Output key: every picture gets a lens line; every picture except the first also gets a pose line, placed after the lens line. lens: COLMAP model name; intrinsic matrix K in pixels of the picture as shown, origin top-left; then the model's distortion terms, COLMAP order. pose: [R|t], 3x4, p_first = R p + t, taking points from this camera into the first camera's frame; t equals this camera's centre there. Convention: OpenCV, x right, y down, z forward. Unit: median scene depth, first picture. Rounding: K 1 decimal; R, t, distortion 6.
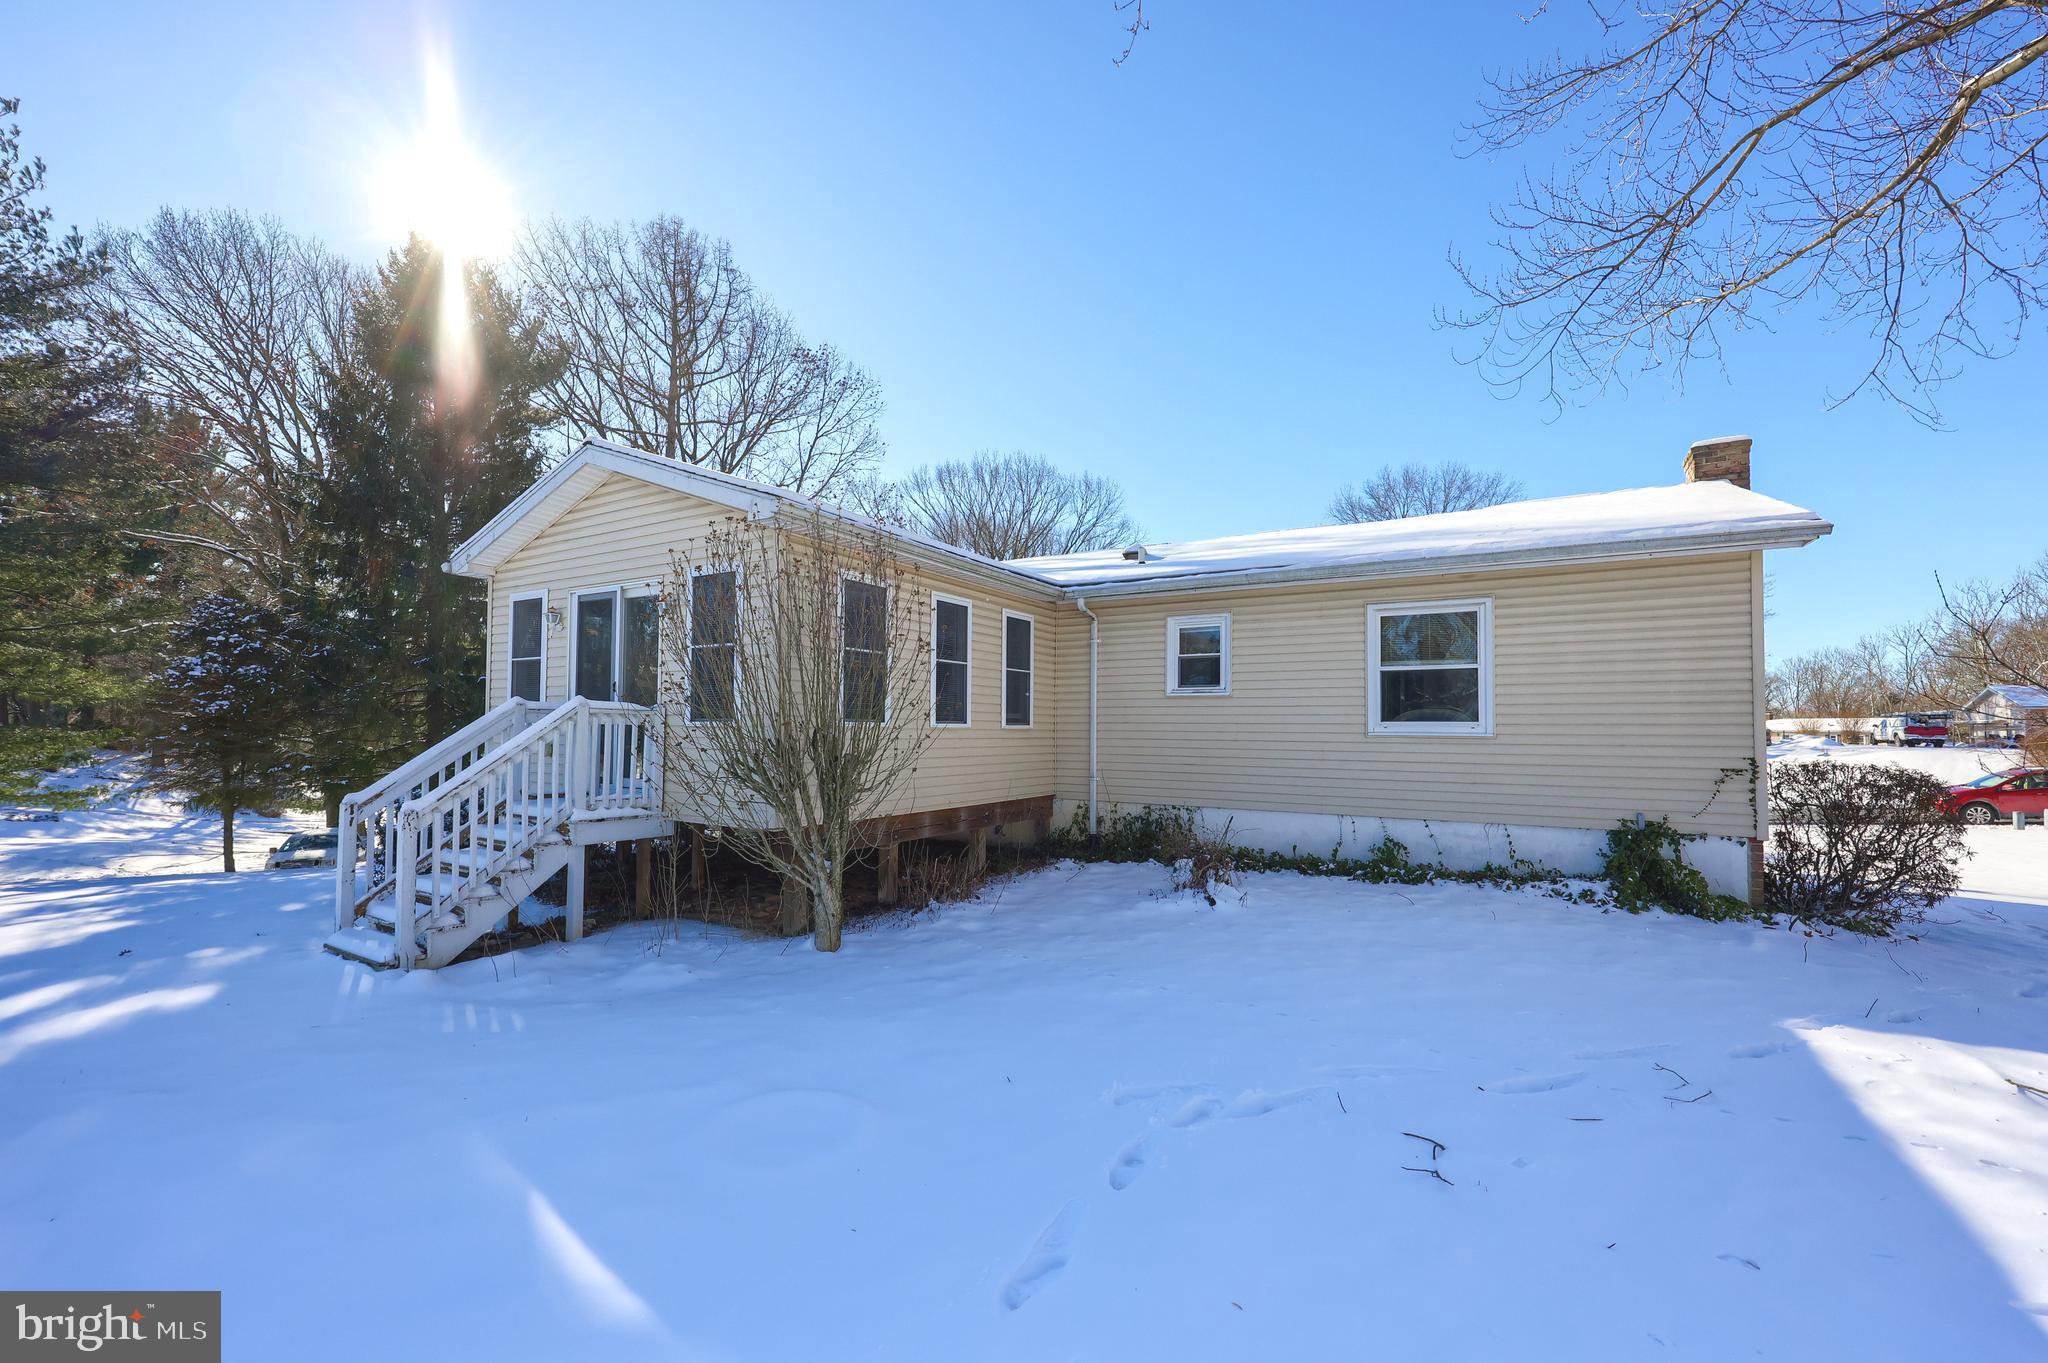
lens RADIAL K [[836.4, 0, 1020.3], [0, 836.4, 696.2], [0, 0, 1]] dist [0.001315, -0.000119]
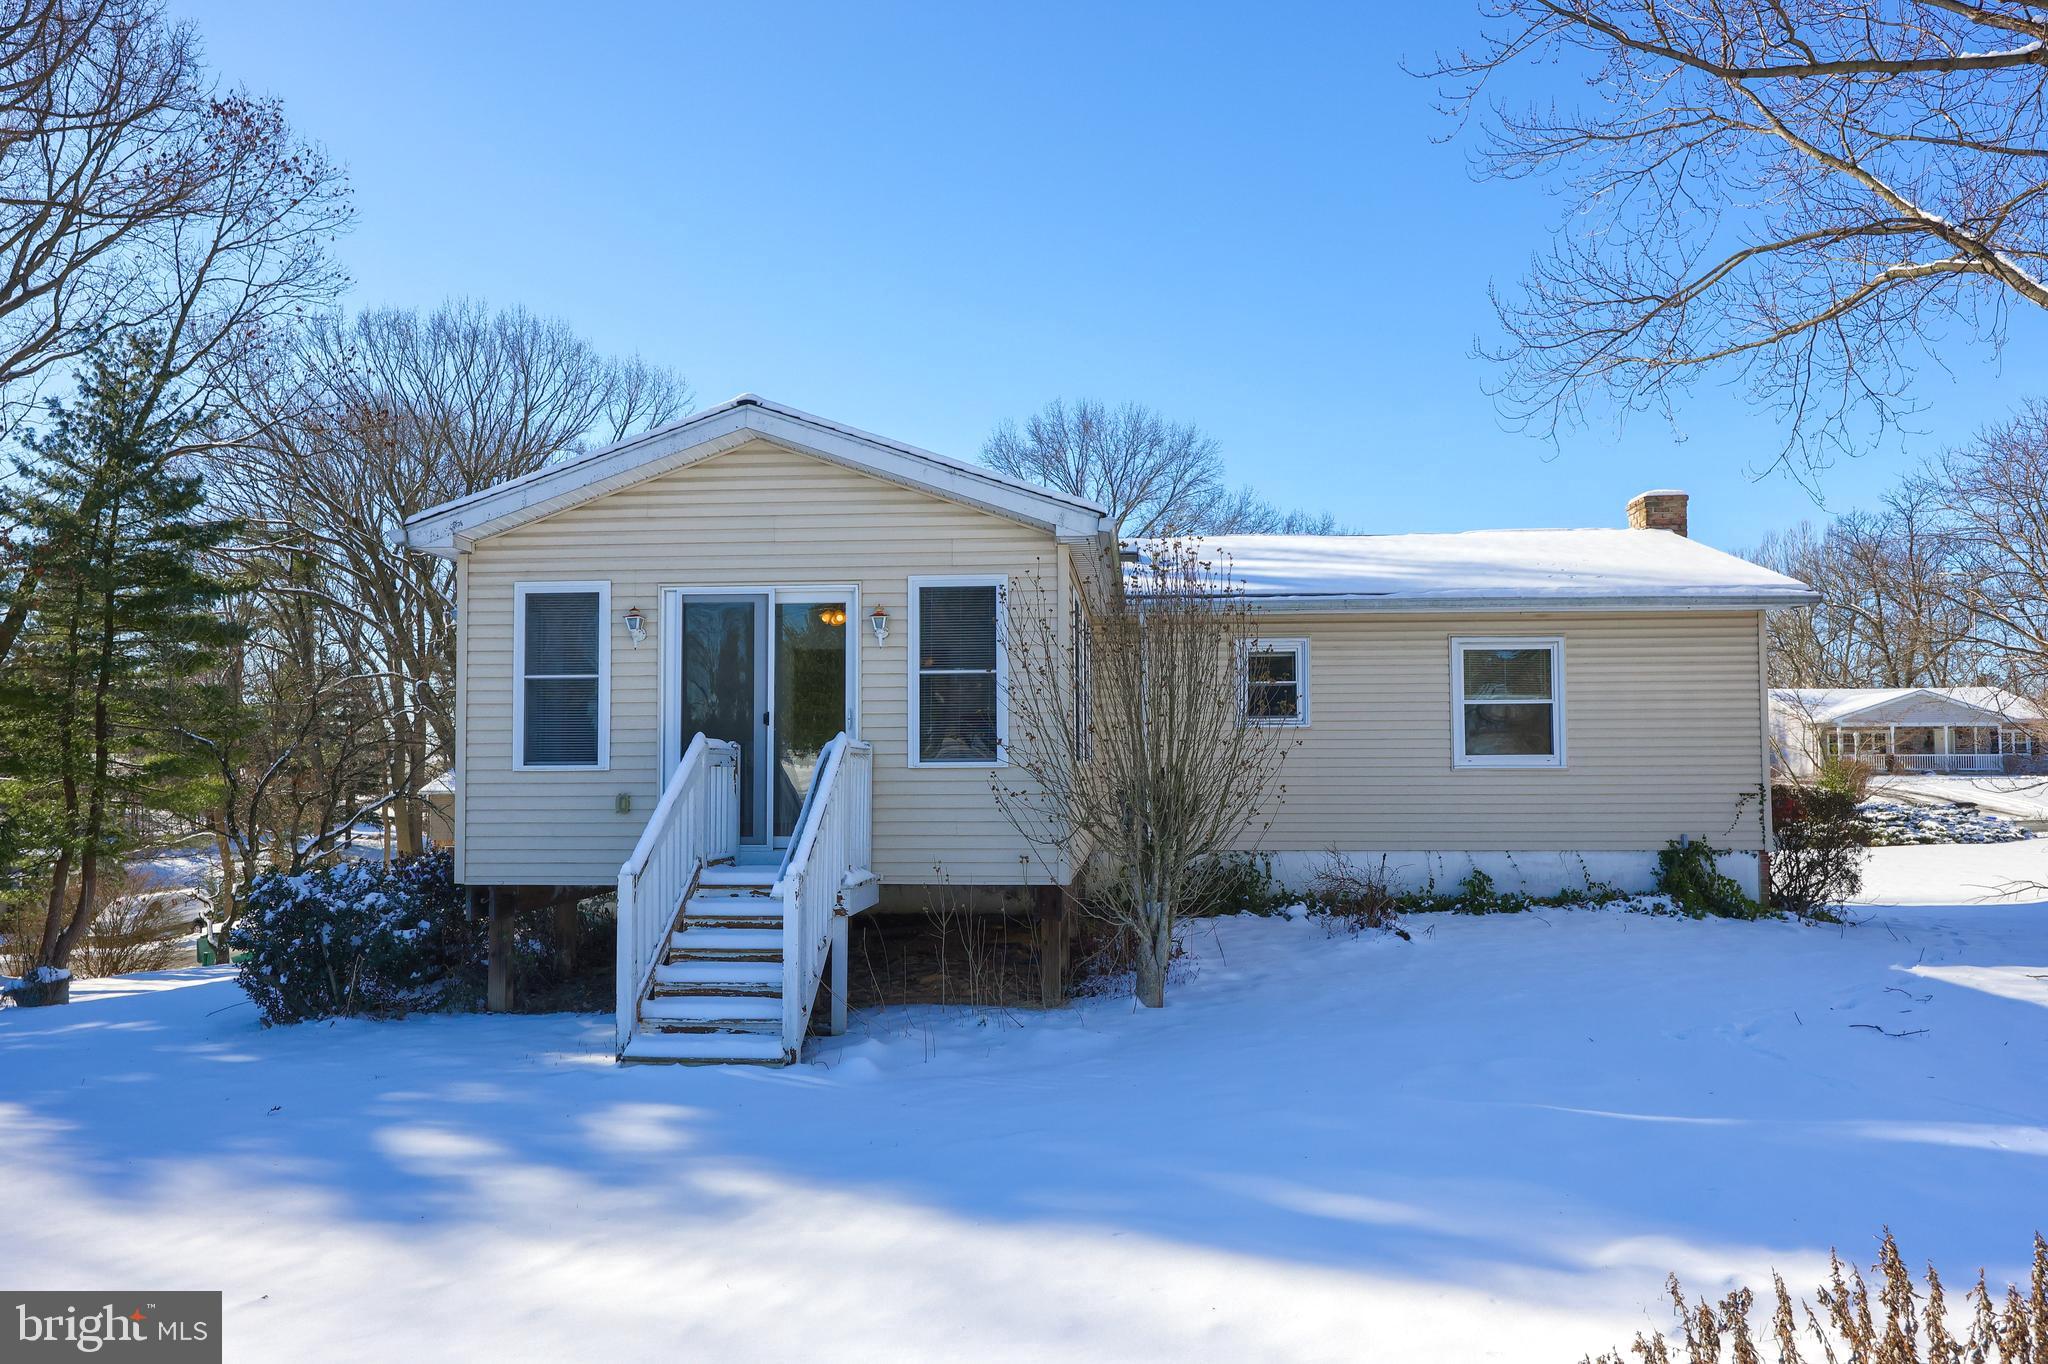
lens RADIAL K [[1339.0, 0, 1037.1], [0, 1339.0, 689.9], [0, 0, 1]] dist [0.000946, 0.001306]
pose [[0.892748, 0.014117, 0.450336, -0.783760], [-0.006885, 0.999820, -0.017693, -0.016246], [-0.450505, 0.012695, 0.892684, -0.209827]]
